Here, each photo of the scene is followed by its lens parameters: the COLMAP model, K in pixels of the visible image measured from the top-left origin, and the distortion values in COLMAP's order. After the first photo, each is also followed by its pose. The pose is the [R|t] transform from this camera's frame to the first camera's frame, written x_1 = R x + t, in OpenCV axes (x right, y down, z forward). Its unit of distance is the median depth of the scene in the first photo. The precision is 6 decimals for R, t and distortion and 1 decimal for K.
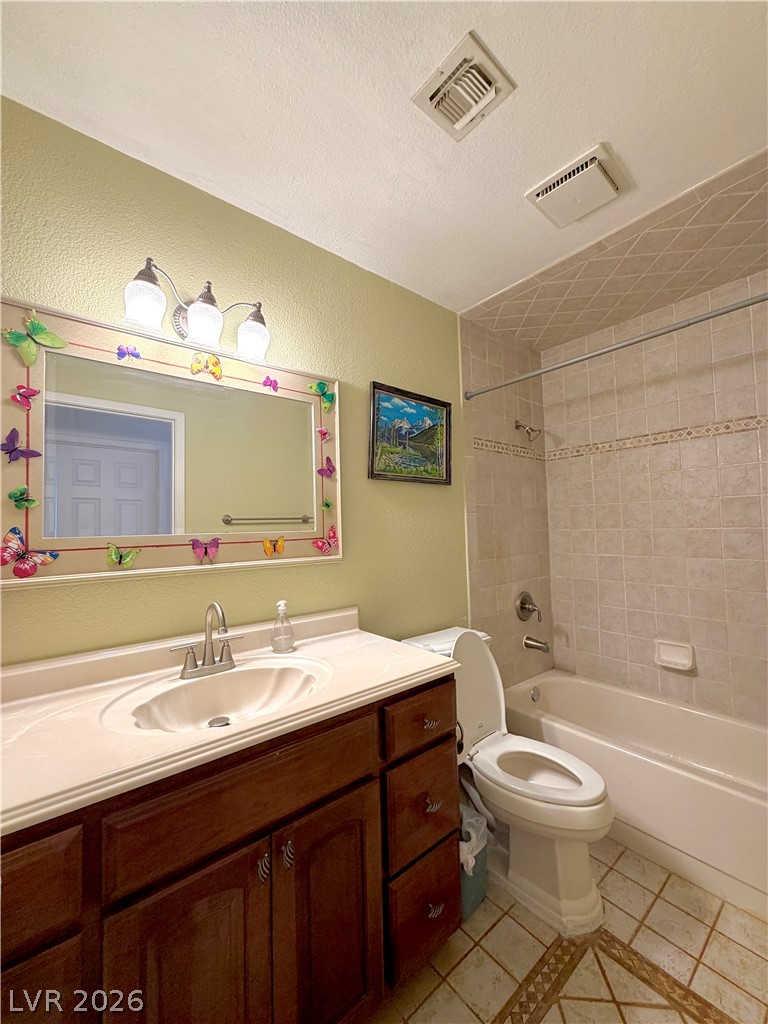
lens RADIAL K [[409.2, 0, 385.2], [0, 409.2, 510.4], [0, 0, 1]] dist [-0.001525, 0.000434]
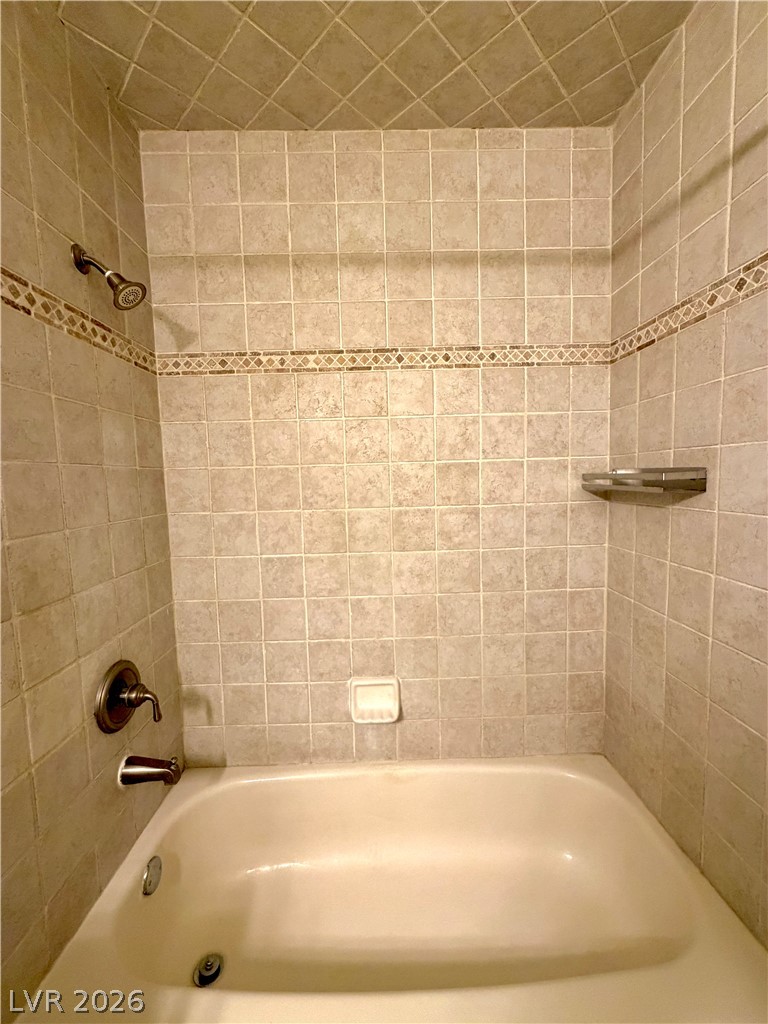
lens RADIAL K [[409.2, 0, 385.2], [0, 409.2, 510.4], [0, 0, 1]] dist [-0.001525, 0.000434]
pose [[0.620870, -0.058757, 0.781709, 0.193170], [-0.020770, 0.995604, 0.091331, -0.010116], [-0.783638, -0.072941, 0.616920, 0.536940]]
